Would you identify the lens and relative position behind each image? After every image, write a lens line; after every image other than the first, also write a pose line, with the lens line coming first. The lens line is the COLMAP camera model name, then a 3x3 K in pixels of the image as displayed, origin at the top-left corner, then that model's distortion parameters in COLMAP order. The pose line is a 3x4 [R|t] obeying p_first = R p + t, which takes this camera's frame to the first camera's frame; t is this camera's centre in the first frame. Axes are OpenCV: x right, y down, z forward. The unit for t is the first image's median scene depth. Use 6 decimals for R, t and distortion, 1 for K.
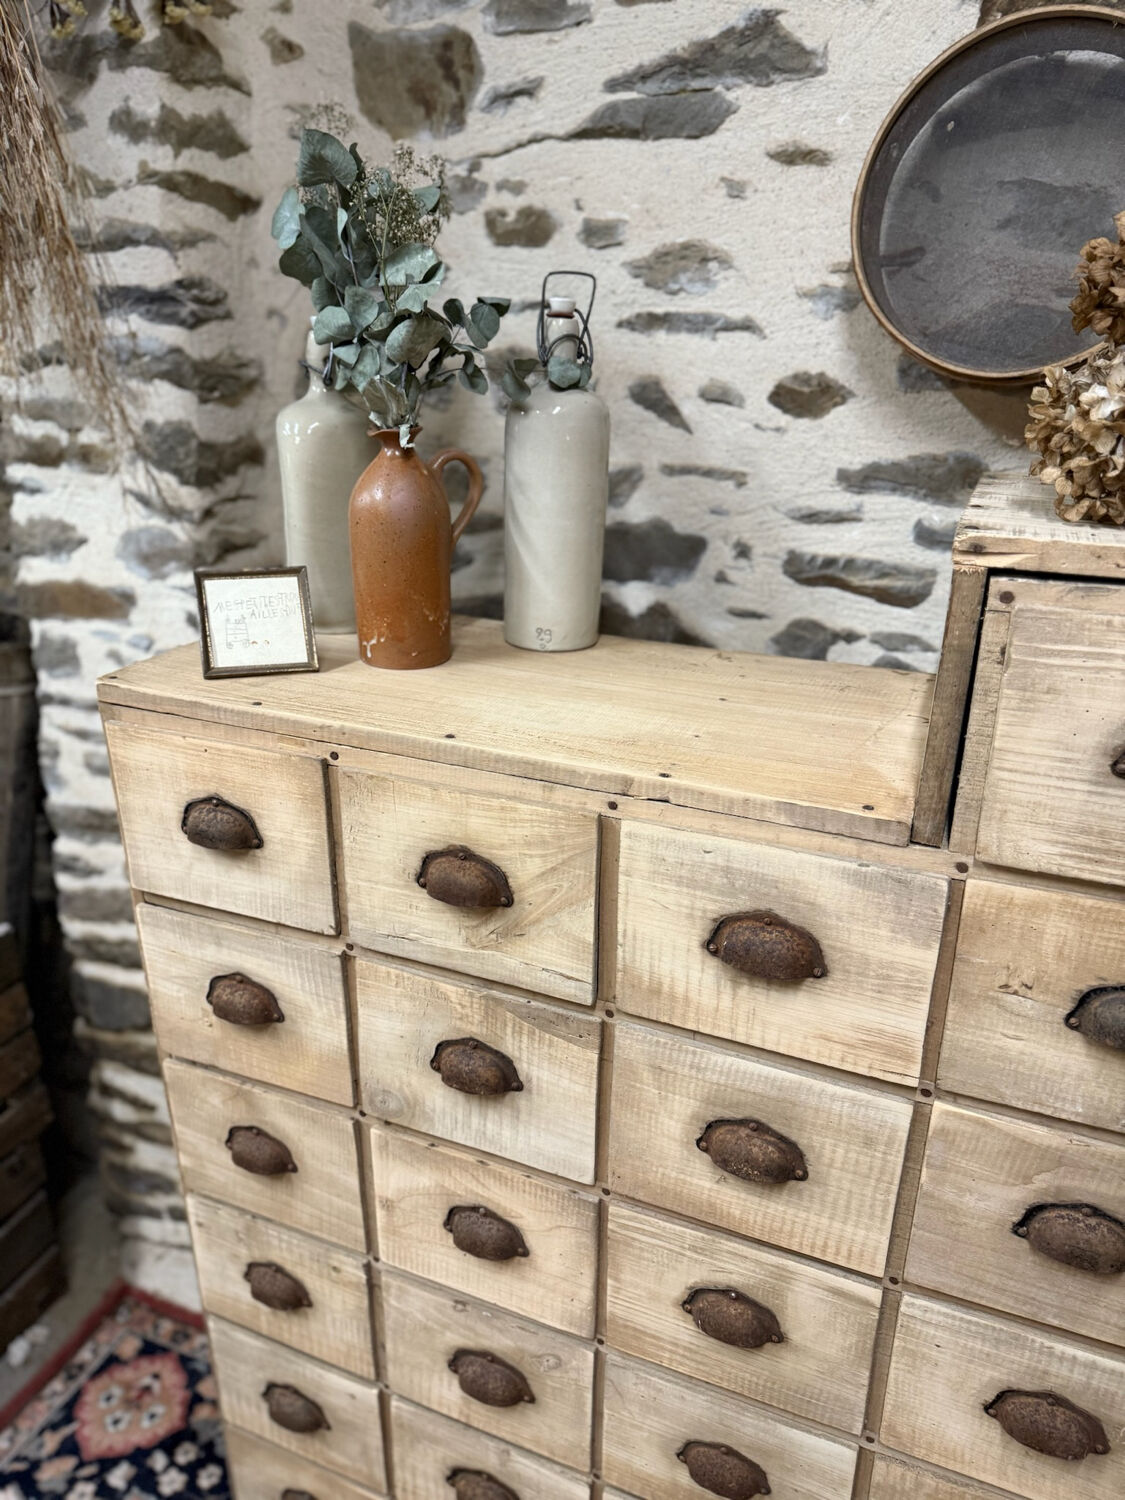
lens RADIAL K [[1065.0, 0, 558.4], [0, 1065.0, 754.6], [0, 0, 1]] dist [0.043585, -0.058237]
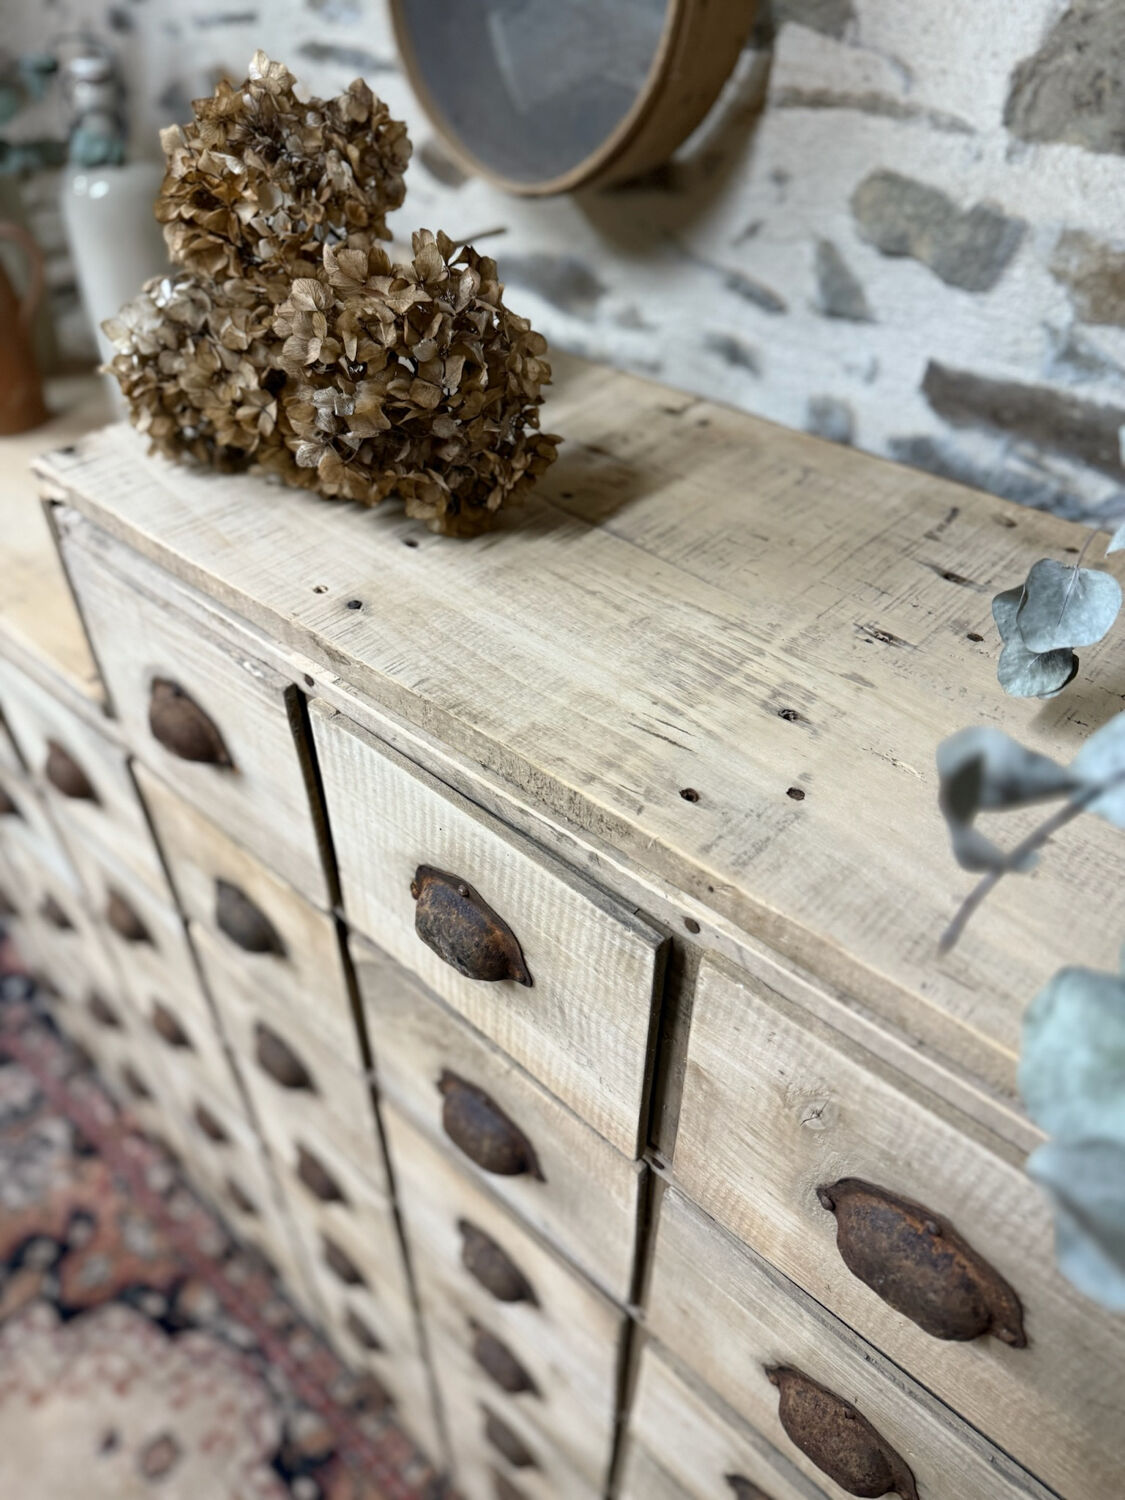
lens RADIAL K [[1065.0, 0, 558.4], [0, 1065.0, 754.6], [0, 0, 1]] dist [0.043585, -0.058237]
pose [[0.942476, 0.216930, -0.254325, 0.696694], [-0.119715, 0.929403, 0.349110, -0.214908], [0.312103, -0.298582, 0.901910, 0.089096]]
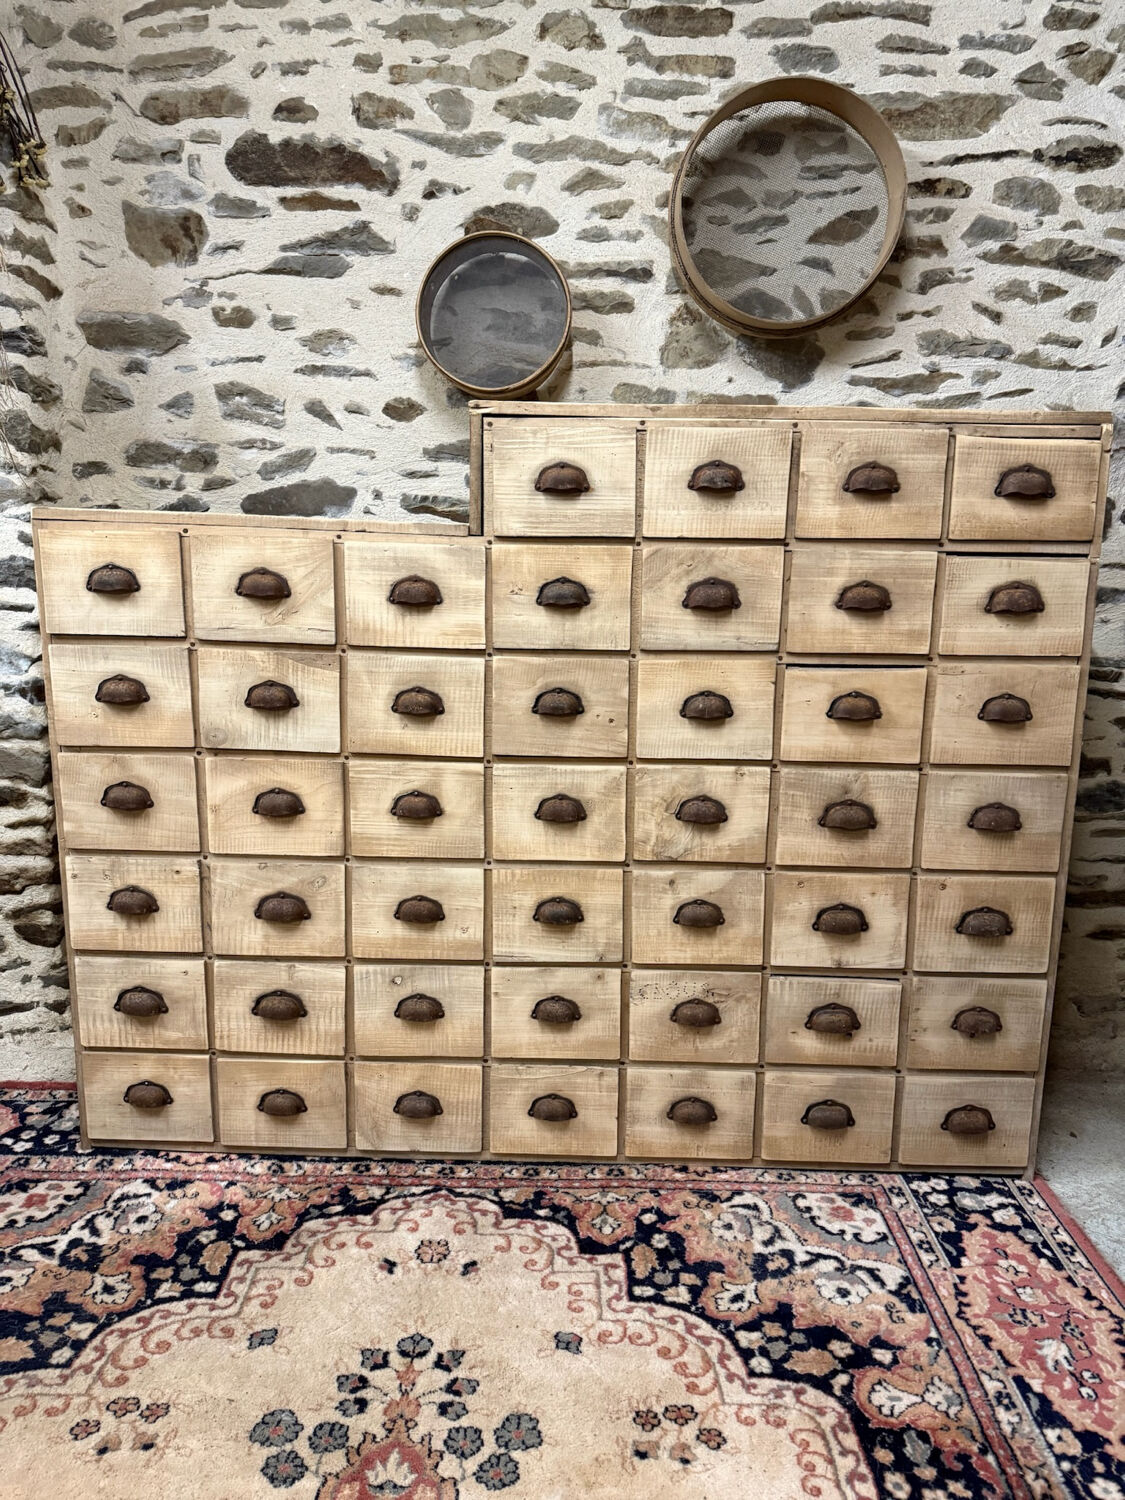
lens RADIAL K [[1051.4, 0, 563.8], [0, 1051.4, 755.1], [0, 0, 1]] dist [0.038034, -0.039145]
pose [[0.928229, -0.060644, 0.367032, -0.245346], [0.124633, 0.980300, -0.153226, 0.634979], [-0.350509, 0.187974, 0.917502, -0.761445]]
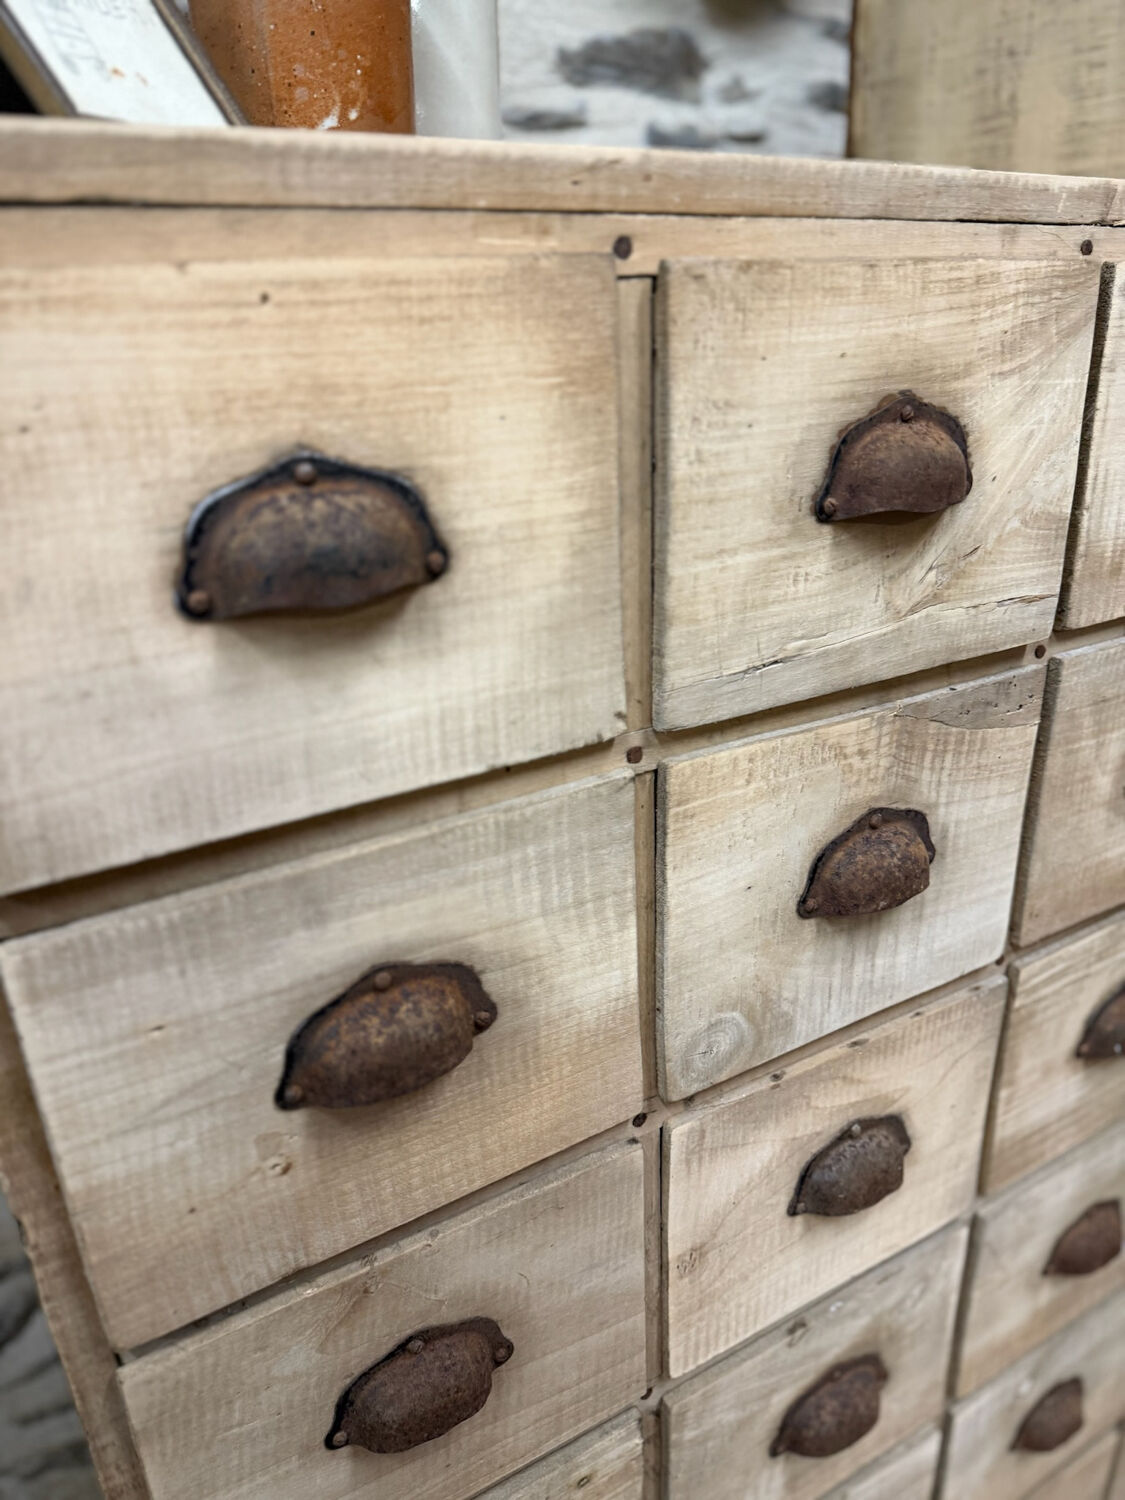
lens RADIAL K [[1063.5, 0, 554.7], [0, 1063.5, 757.8], [0, 0, 1]] dist [0.042517, -0.068671]
pose [[0.604120, -0.328210, 0.726167, -0.471560], [0.337908, 0.930773, 0.139572, 0.093112], [-0.721705, 0.161059, 0.673203, 0.627618]]
